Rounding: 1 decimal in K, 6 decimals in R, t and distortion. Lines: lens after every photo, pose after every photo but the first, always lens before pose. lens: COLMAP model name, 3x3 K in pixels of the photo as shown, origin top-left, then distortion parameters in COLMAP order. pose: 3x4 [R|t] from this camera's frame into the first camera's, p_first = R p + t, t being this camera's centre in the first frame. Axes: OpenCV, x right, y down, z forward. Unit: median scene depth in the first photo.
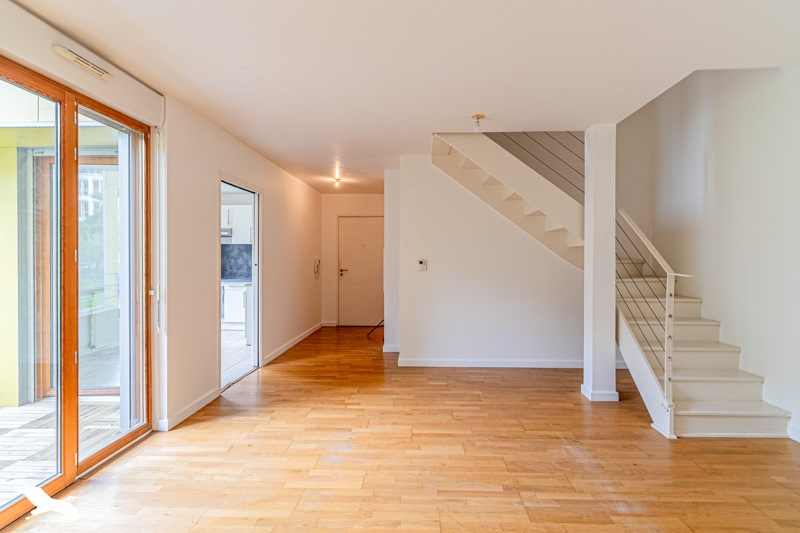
lens RADIAL K [[440.8, 0, 402.0], [0, 440.8, 263.9], [0, 0, 1]] dist [0.006461, 0.001173]
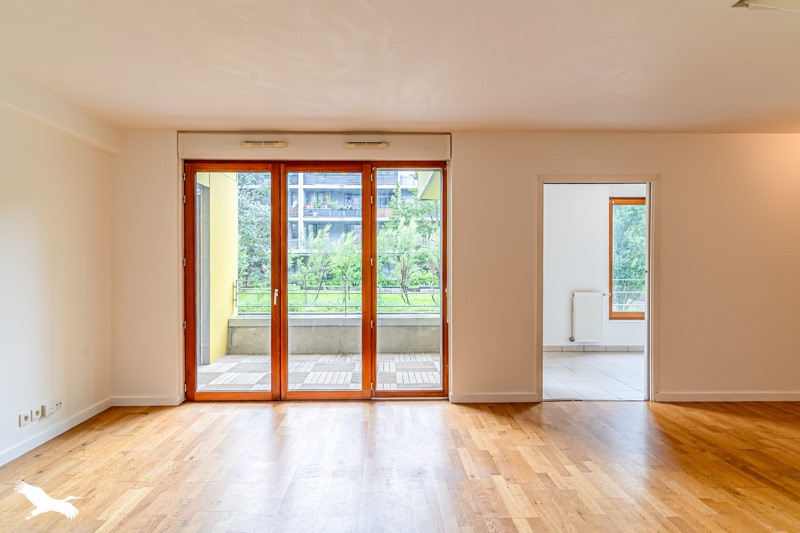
lens RADIAL K [[440.8, 0, 398.4], [0, 440.8, 262.0], [0, 0, 1]] dist [0.006461, 0.001173]
pose [[0.078137, 0.005994, -0.996925, 0.740078], [-0.012496, 0.999909, 0.005032, -0.024090], [0.996864, 0.012065, 0.078204, 0.803946]]
